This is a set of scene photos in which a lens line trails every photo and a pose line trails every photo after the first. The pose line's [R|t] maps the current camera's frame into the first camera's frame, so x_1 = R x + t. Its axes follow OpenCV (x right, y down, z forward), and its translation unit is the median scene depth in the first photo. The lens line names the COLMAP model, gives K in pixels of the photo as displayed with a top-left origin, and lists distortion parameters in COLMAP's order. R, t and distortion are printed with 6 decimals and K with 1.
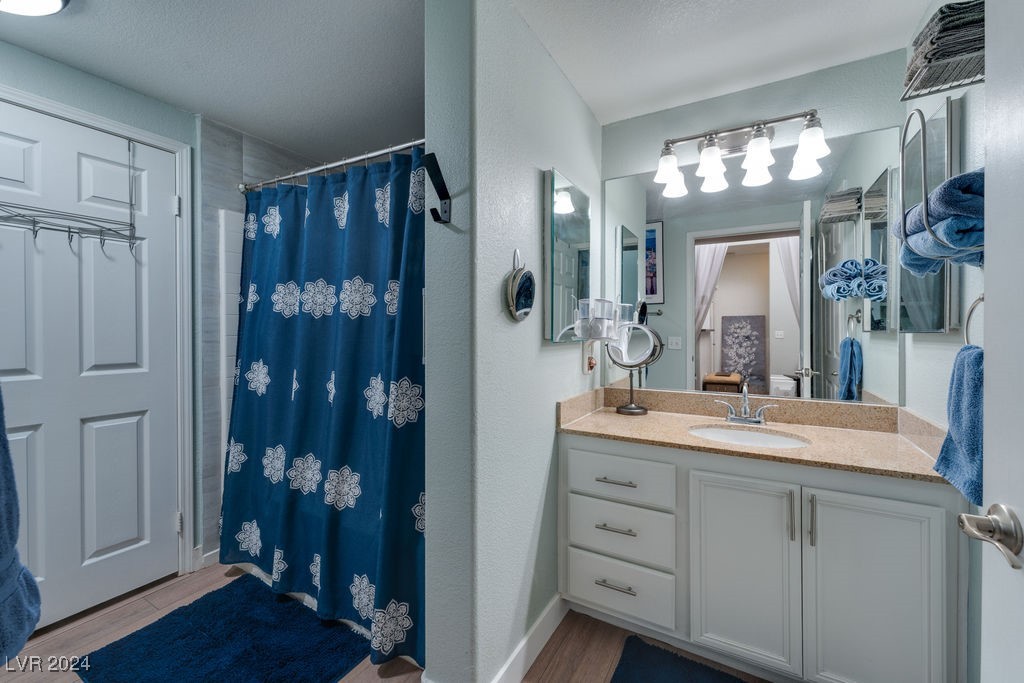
lens RADIAL K [[415.3, 0, 514.8], [0, 415.3, 333.8], [0, 0, 1]] dist [-0.008166, 0.000943]
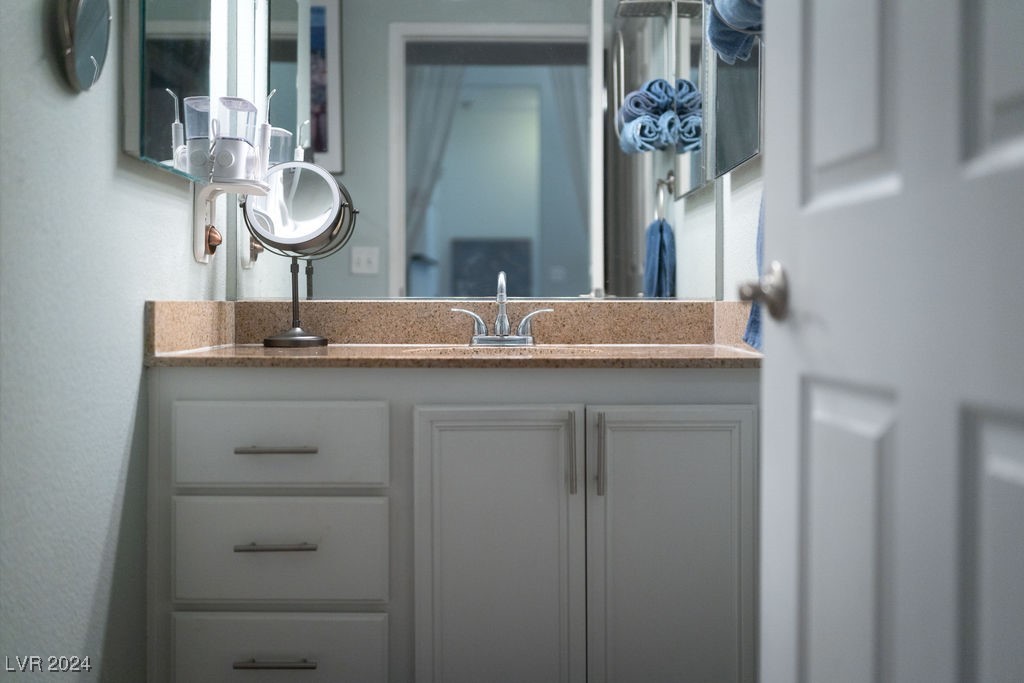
lens RADIAL K [[1047.0, 0, 514.1], [0, 1047.0, 342.6], [0, 0, 1]] dist [-0.009350, 0.000000]
pose [[0.863985, -0.009476, 0.503428, -0.113722], [-0.001357, 0.999775, 0.021148, 0.162047], [-0.503515, -0.018955, 0.863778, -0.182840]]
